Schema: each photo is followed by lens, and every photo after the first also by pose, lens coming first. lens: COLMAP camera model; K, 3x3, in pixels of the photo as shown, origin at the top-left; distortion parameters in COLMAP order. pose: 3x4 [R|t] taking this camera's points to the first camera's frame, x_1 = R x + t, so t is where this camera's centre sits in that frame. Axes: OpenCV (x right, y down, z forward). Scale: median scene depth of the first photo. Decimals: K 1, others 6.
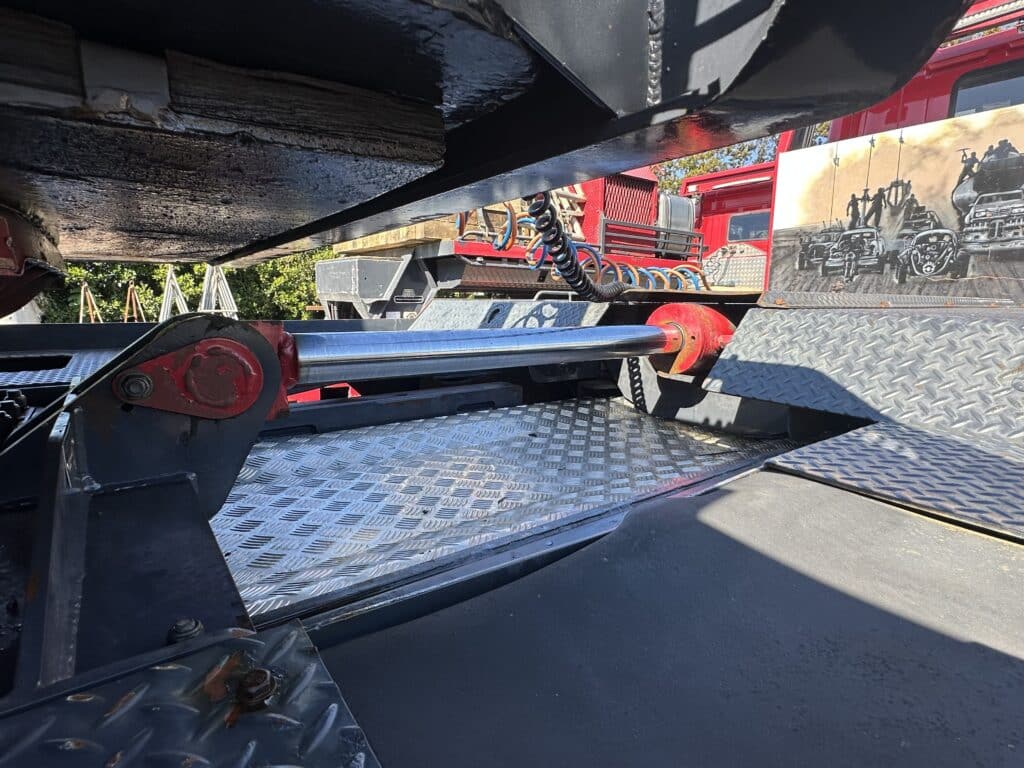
lens RADIAL K [[525.7, 0, 511.5], [0, 525.7, 388.3], [0, 0, 1]] dist [0.001074, -0.000222]
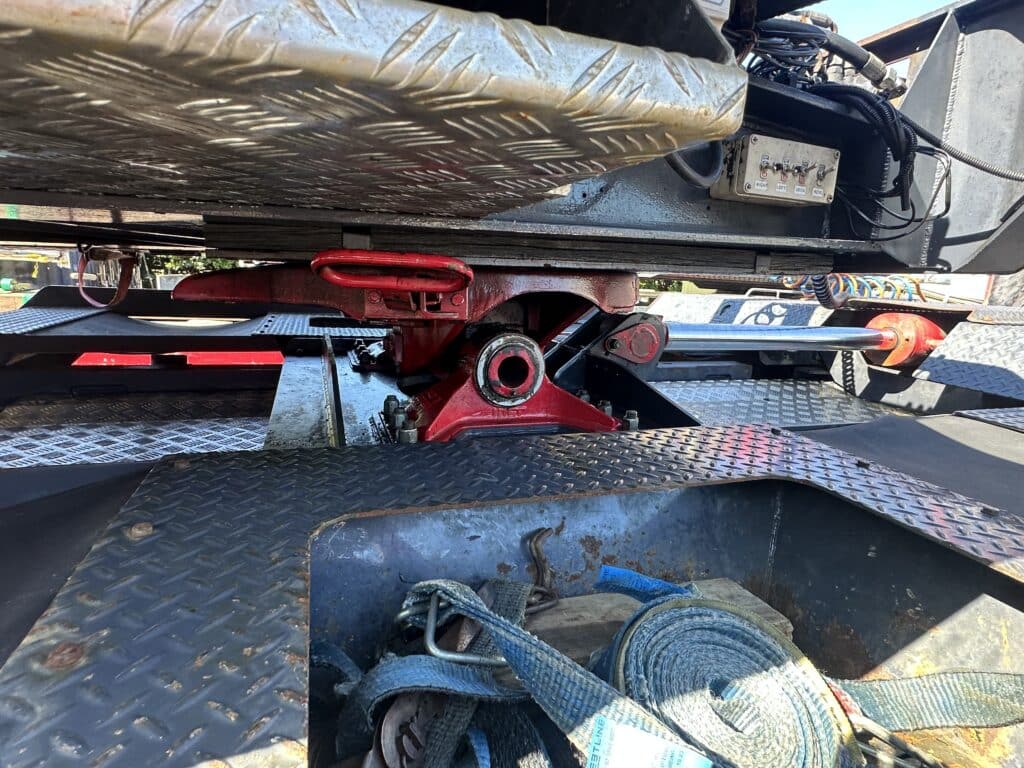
lens RADIAL K [[525.7, 0, 511.5], [0, 525.7, 388.3], [0, 0, 1]] dist [0.001074, -0.000222]
pose [[0.957457, 0.102629, -0.269708, -0.106787], [-0.091811, 0.994394, 0.052458, 0.021093], [0.273580, -0.025464, 0.961512, -0.245933]]
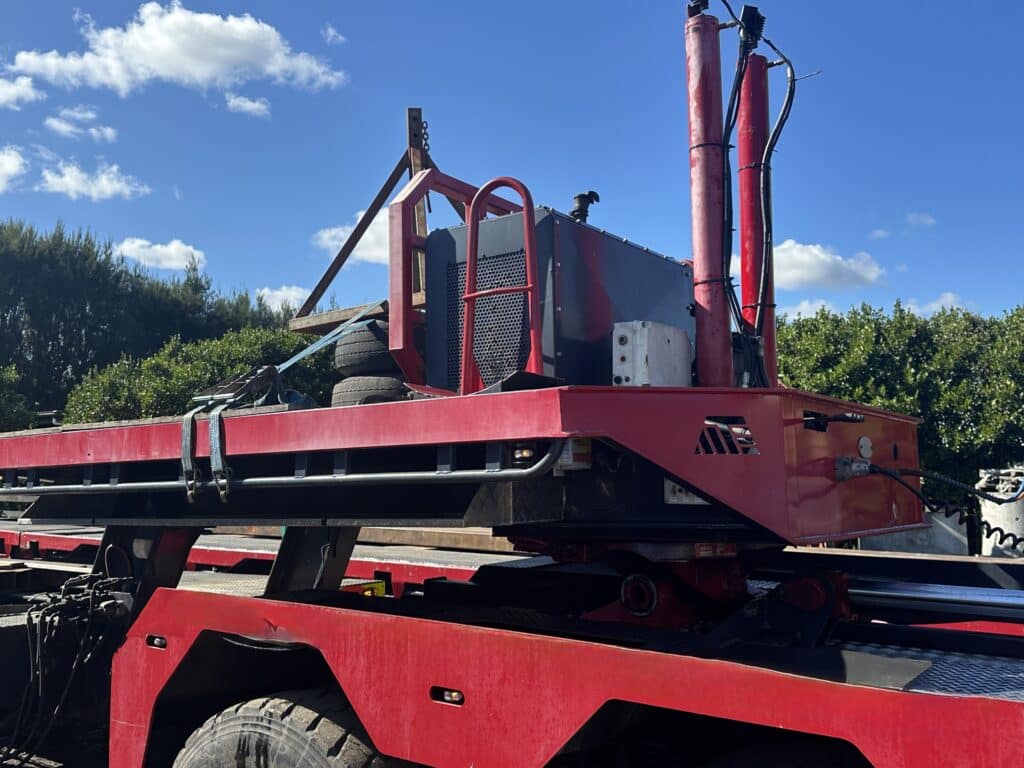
lens RADIAL K [[939.0, 0, 512.0], [0, 939.0, 384.0], [0, 0, 1]] dist [0.148029, -0.316061]
pose [[0.290740, -0.098110, -0.951759, 0.765516], [-0.160219, 0.975691, -0.149520, -0.020043], [0.943292, 0.195961, 0.267954, -0.384708]]
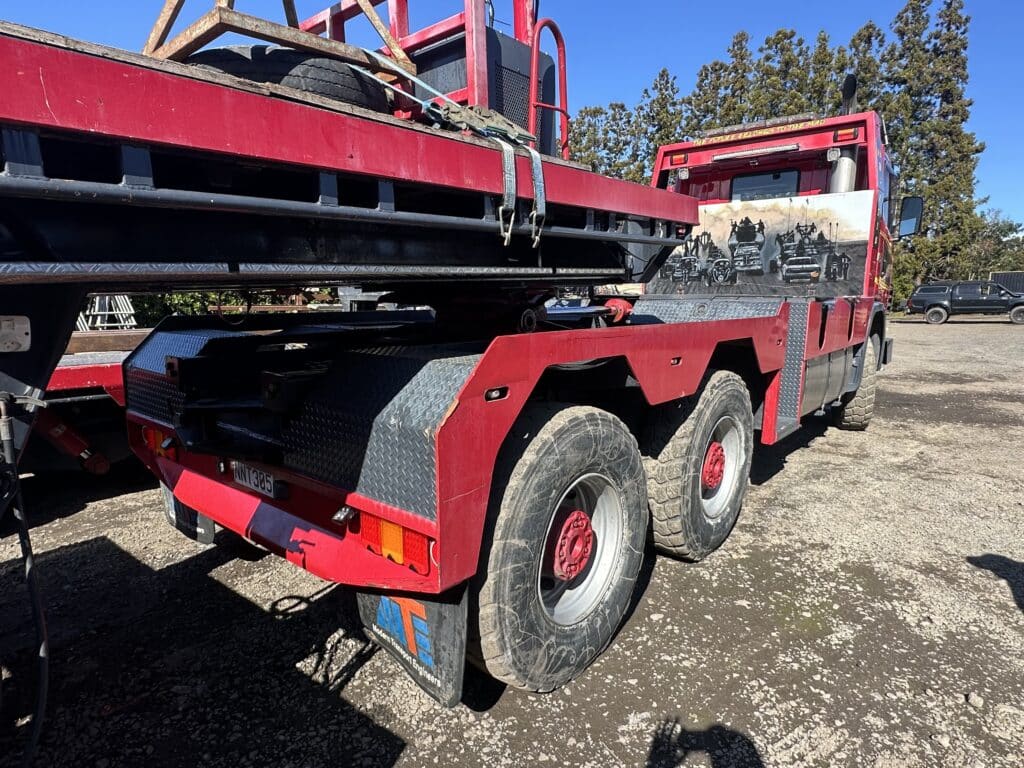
lens RADIAL K [[594.2, 0, 513.2], [0, 594.2, 391.5], [0, 0, 1]] dist [0.002708, -0.001396]
pose [[0.974408, -0.047916, 0.219621, -0.471095], [0.049286, 0.998784, -0.000760, 0.158047], [-0.219317, 0.011565, 0.975585, -1.007943]]
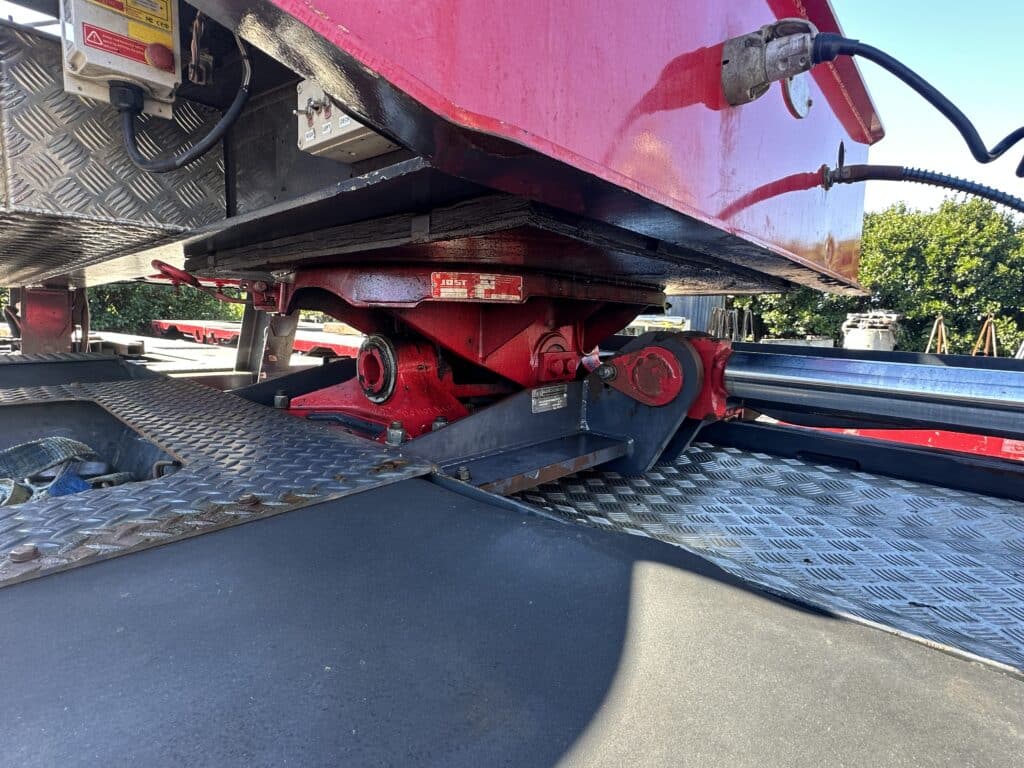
lens RADIAL K [[525.7, 0, 511.5], [0, 525.7, 388.3], [0, 0, 1]] dist [0.001074, -0.000222]
pose [[0.193437, 0.133680, -0.971963, 0.160069], [-0.193417, 0.976428, 0.095801, -0.010759], [0.961859, 0.169463, 0.214733, 0.079710]]
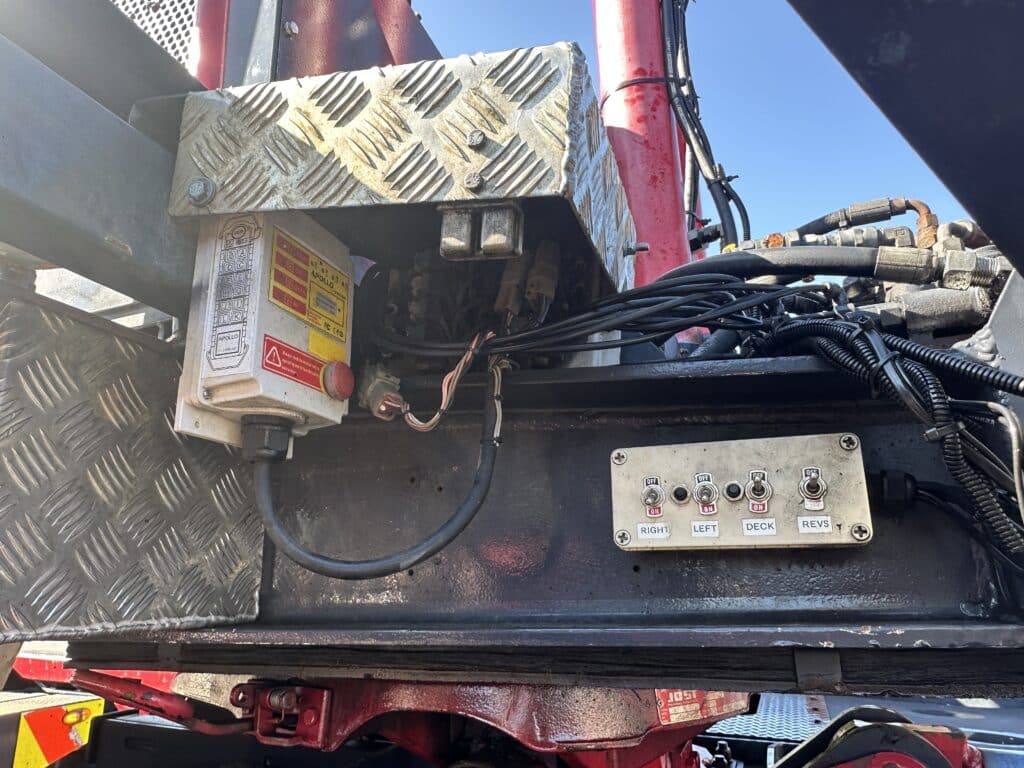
lens RADIAL K [[667.6, 0, 508.4], [0, 667.6, 409.9], [0, 0, 1]] dist [-0.004964, -0.001554]
pose [[0.522541, -0.213385, -0.825481, 0.055930], [-0.140493, 0.933392, -0.330213, -0.040749], [0.840959, 0.288524, 0.457756, -0.086118]]
